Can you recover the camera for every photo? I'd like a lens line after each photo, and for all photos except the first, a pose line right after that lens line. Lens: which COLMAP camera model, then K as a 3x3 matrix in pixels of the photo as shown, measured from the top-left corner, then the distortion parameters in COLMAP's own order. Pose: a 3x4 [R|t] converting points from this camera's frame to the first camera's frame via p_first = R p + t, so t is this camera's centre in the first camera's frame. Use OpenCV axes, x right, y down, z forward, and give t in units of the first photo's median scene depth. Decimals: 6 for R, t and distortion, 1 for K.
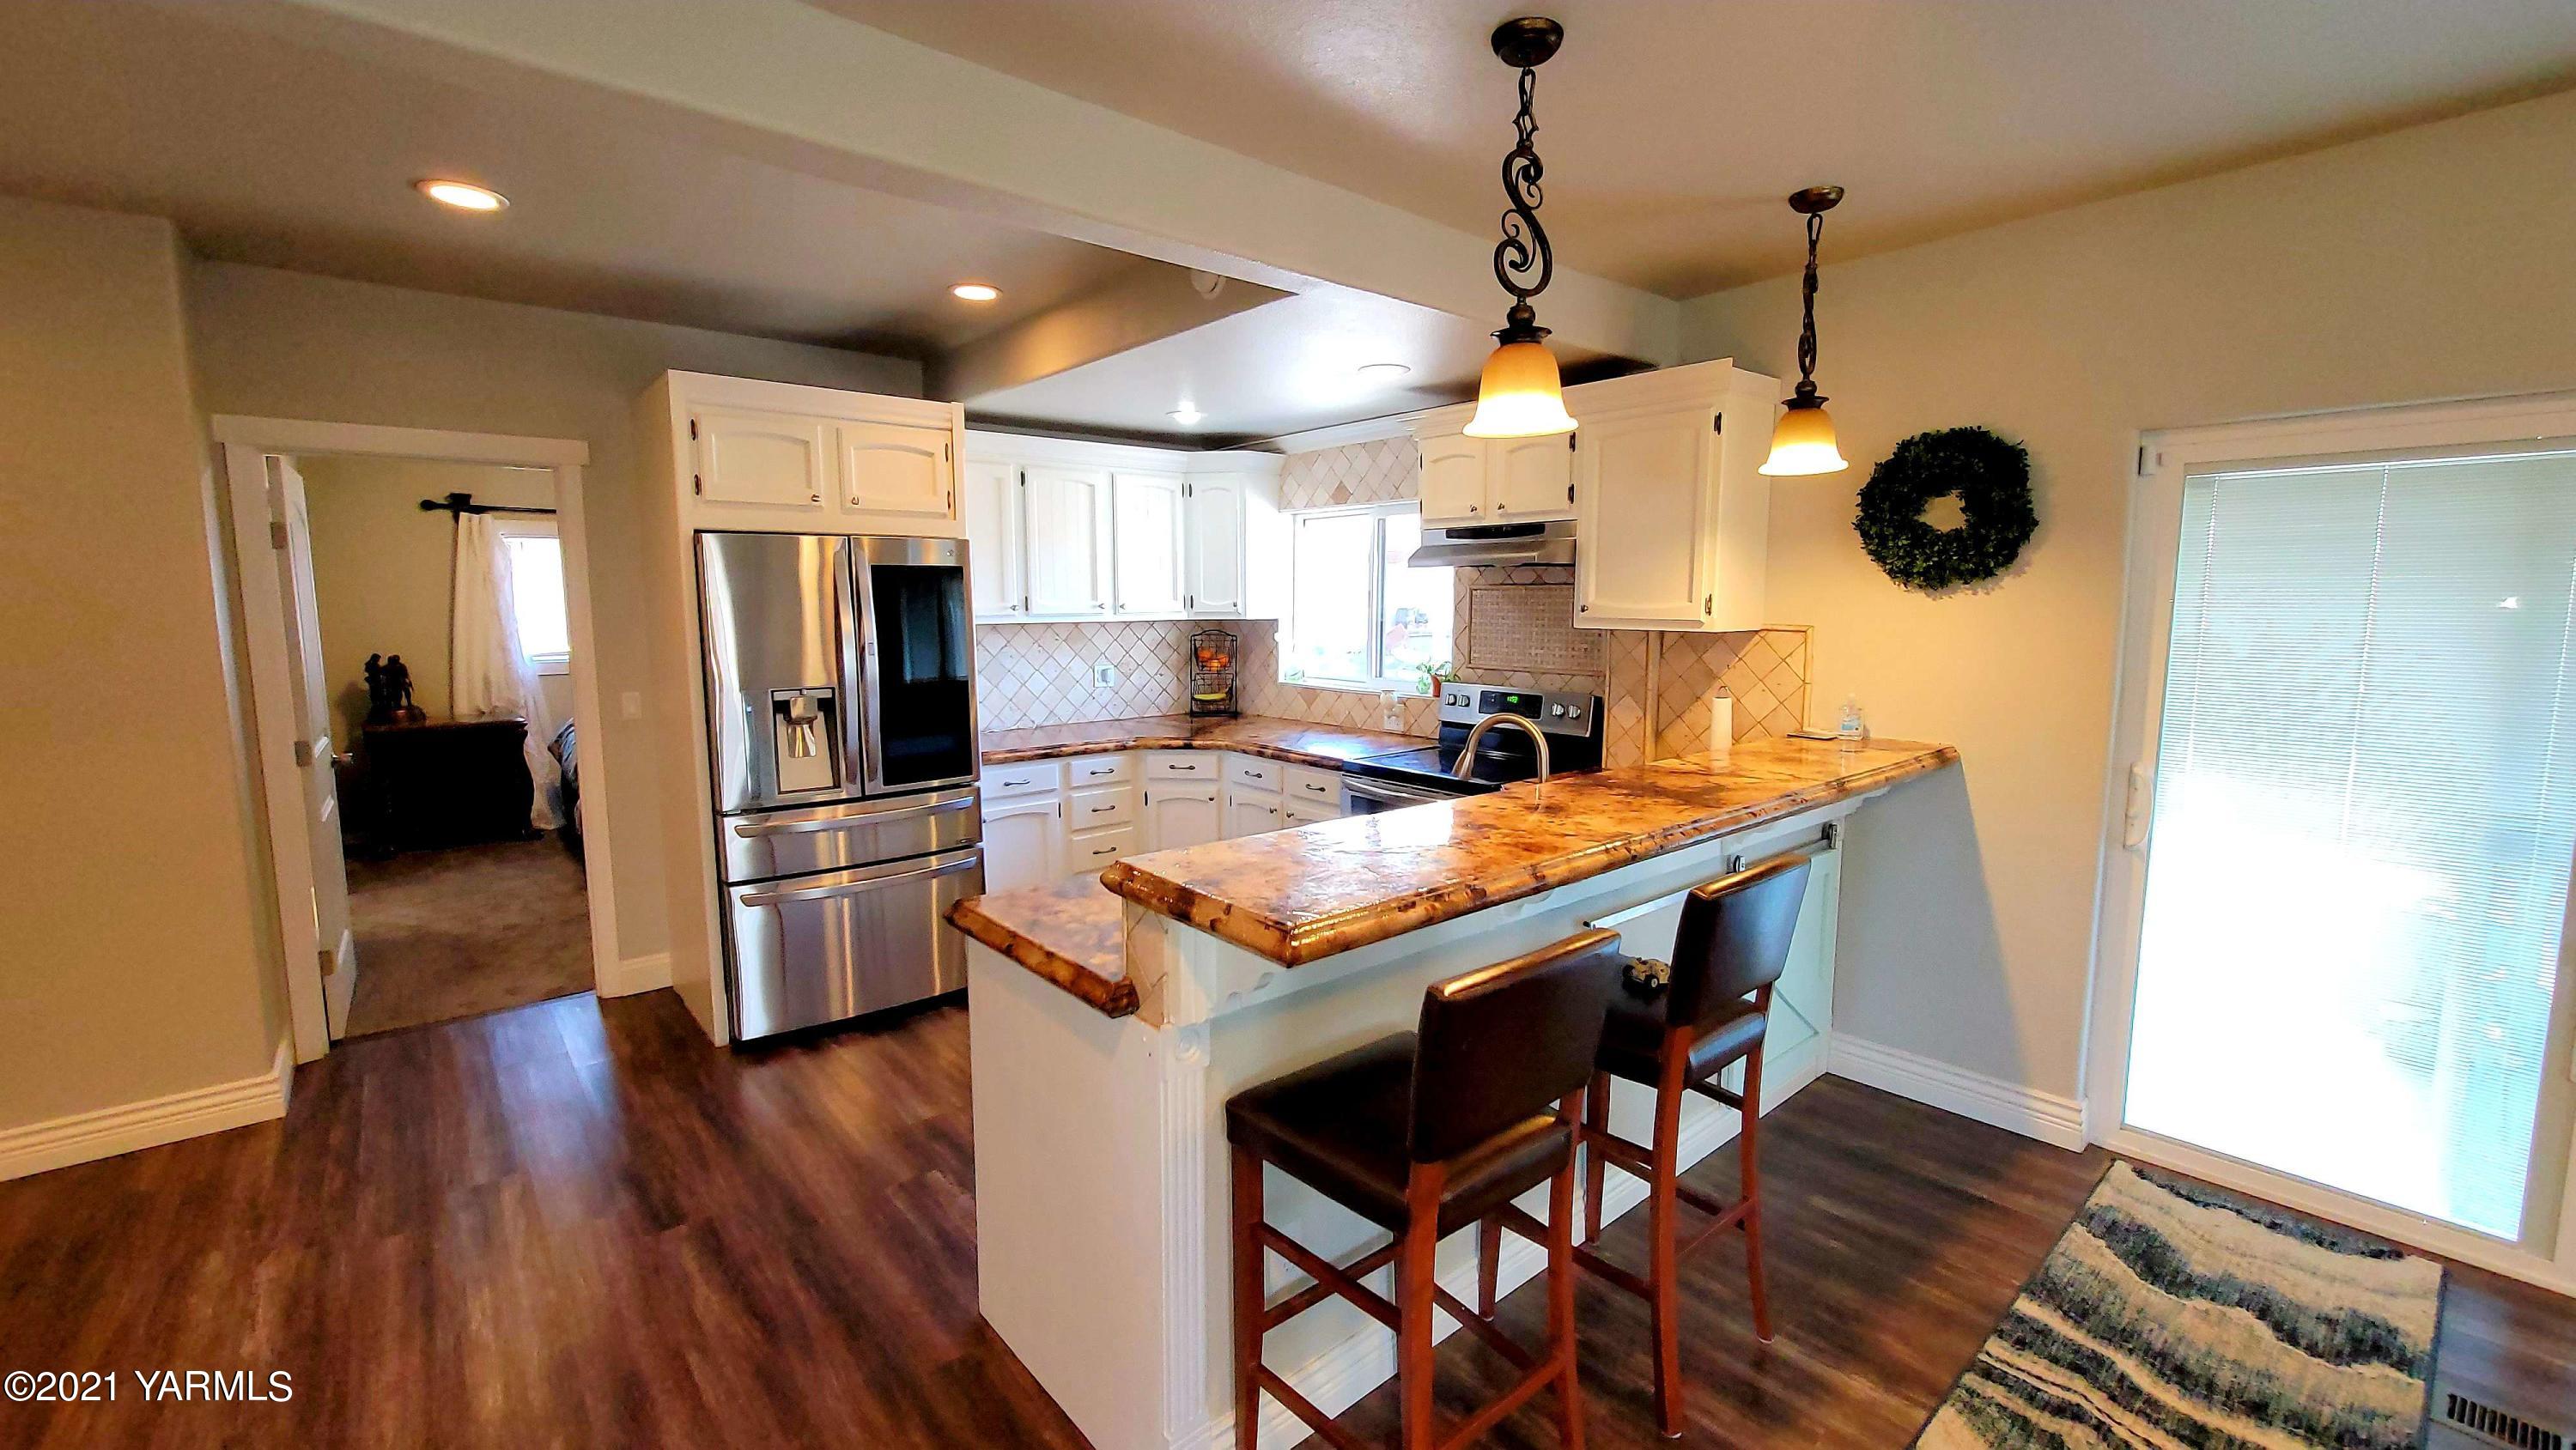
lens RADIAL K [[1056.2, 0, 1298.0], [0, 1056.2, 715.6], [0, 0, 1]] dist [-0.008175, 0.002737]
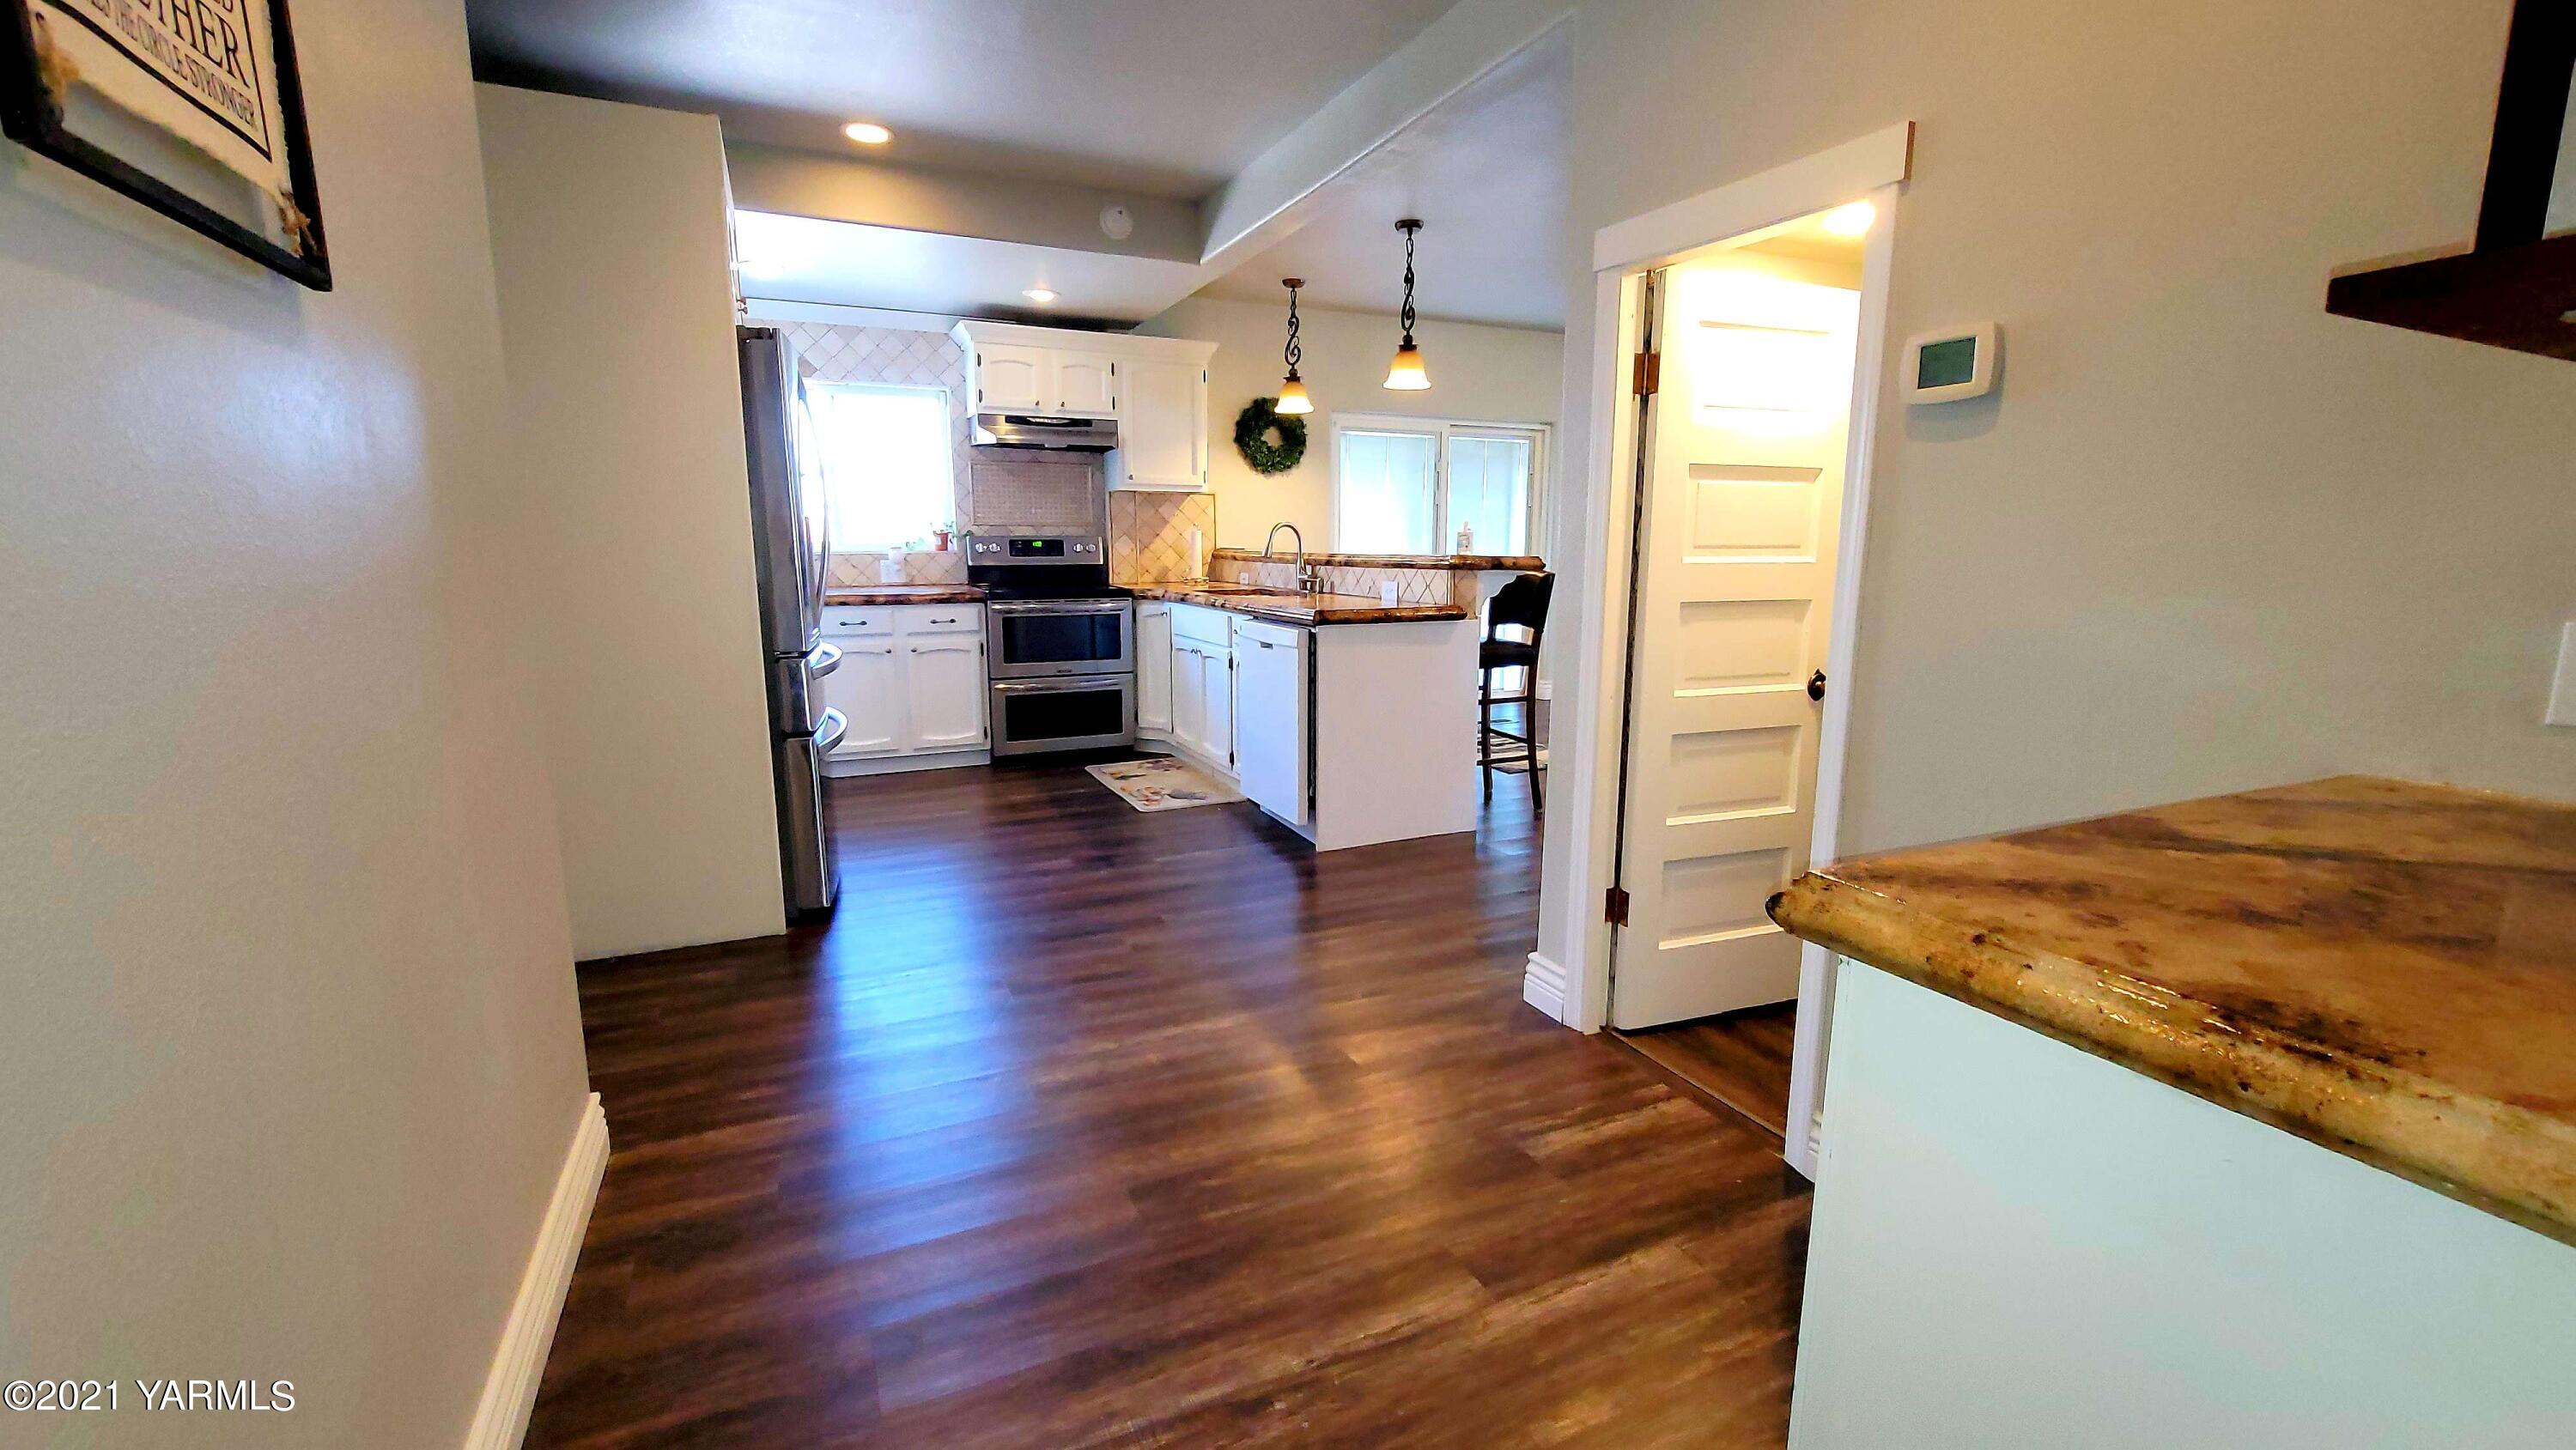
lens RADIAL K [[1056.2, 0, 1287.9], [0, 1056.2, 723.2], [0, 0, 1]] dist [-0.008175, 0.002737]
pose [[0.276491, -0.167598, 0.946289, -1.423470], [0.103011, 0.984171, 0.144209, 0.068665], [-0.955480, 0.057606, 0.289379, 0.371256]]
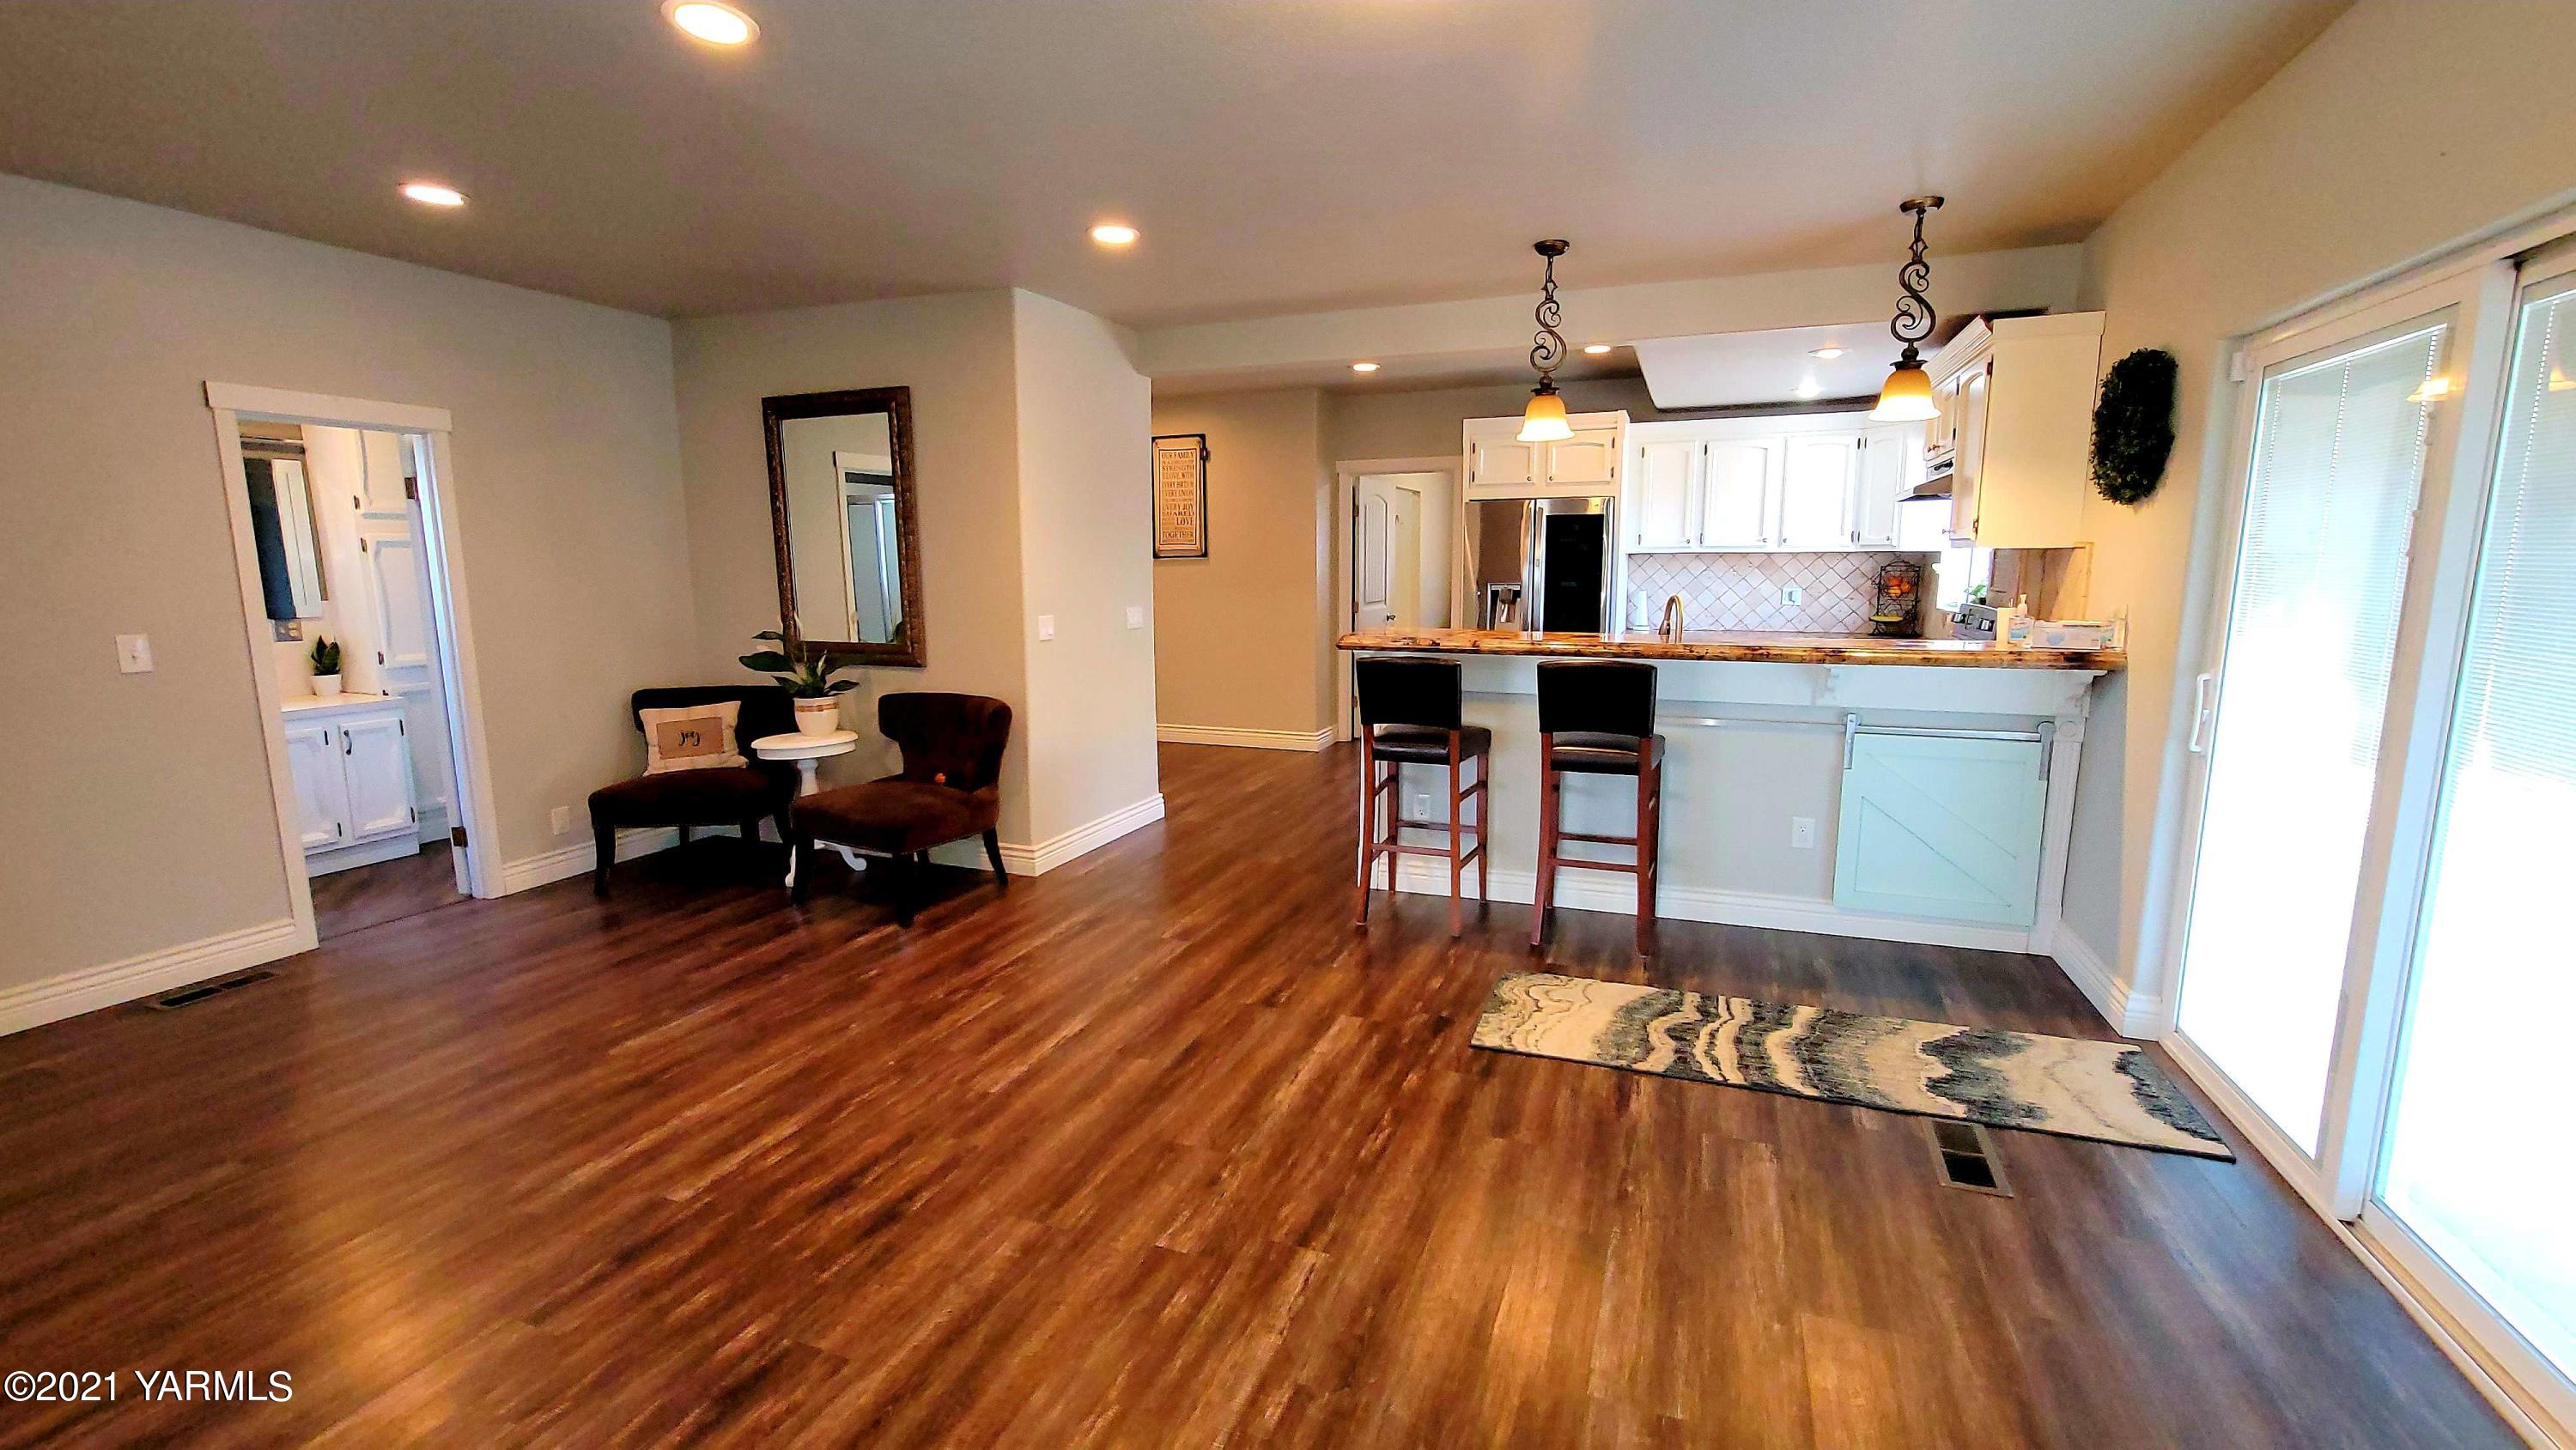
lens RADIAL K [[1056.2, 0, 1283.8], [0, 1056.2, 724.2], [0, 0, 1]] dist [-0.008175, 0.002737]
pose [[0.464949, 0.137212, -0.874640, 1.129009], [-0.093582, 0.990000, 0.105562, 0.064959], [0.880378, 0.032769, 0.473140, -0.234421]]
